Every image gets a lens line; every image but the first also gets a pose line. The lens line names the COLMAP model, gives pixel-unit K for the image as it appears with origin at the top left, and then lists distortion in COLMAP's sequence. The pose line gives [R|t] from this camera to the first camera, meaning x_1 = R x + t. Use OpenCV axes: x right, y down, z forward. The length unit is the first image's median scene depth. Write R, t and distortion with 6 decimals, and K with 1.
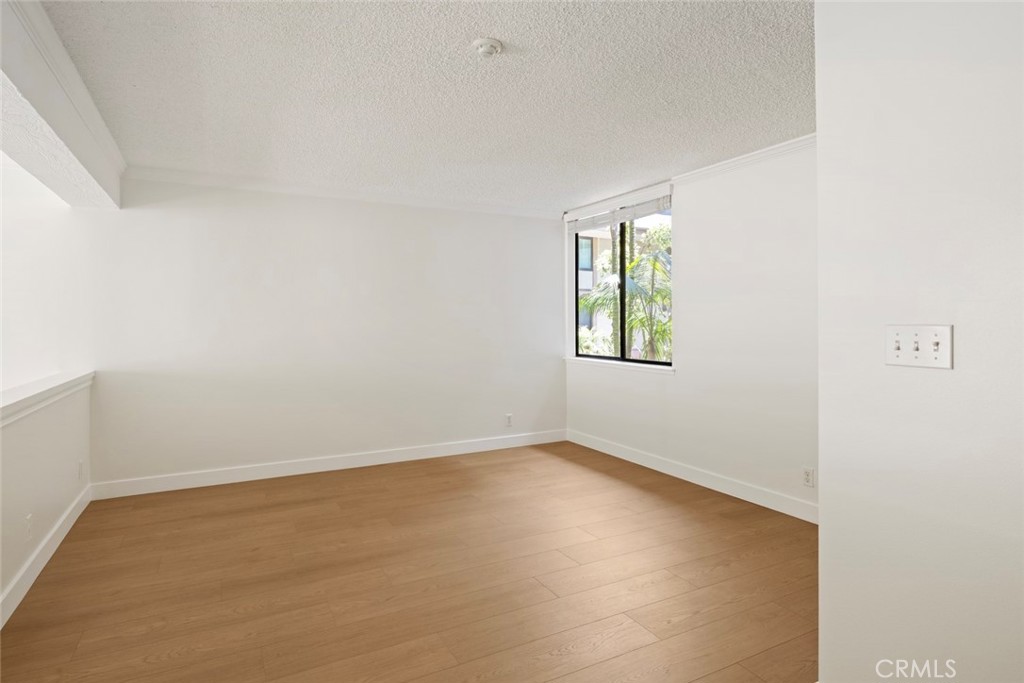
lens RADIAL K [[543.2, 0, 515.1], [0, 543.2, 335.1], [0, 0, 1]] dist [0.001202, -0.000472]
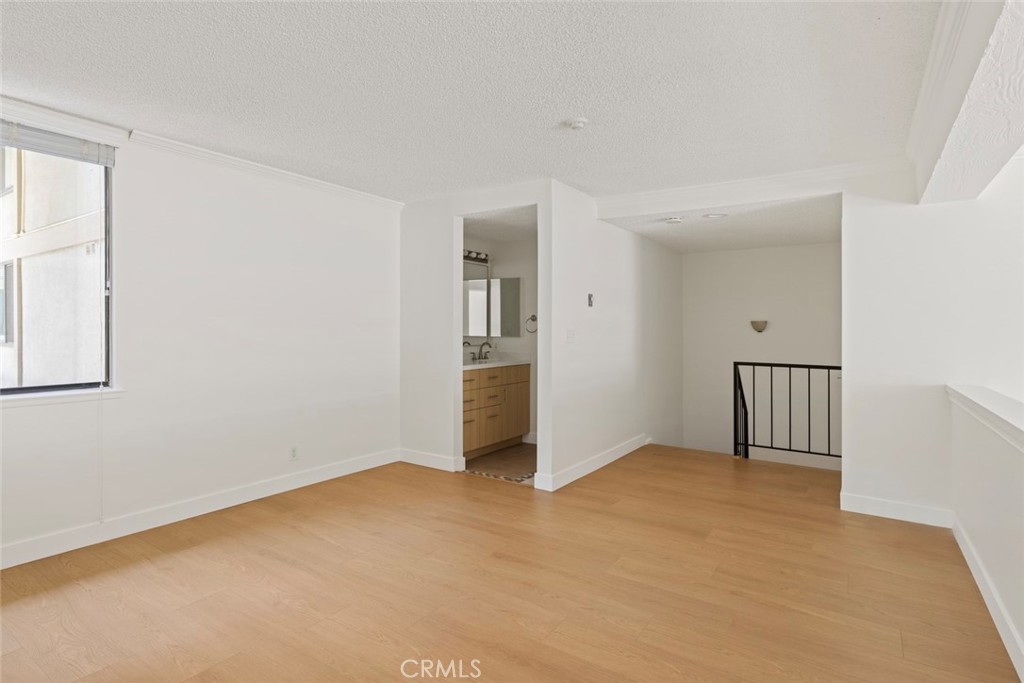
lens RADIAL K [[543.2, 0, 509.9], [0, 543.2, 335.3], [0, 0, 1]] dist [0.001202, -0.000472]
pose [[-0.461478, -0.010814, 0.887086, -0.730365], [0.007128, 0.999848, 0.015897, -0.010494], [-0.887123, 0.013659, -0.461331, 1.126747]]
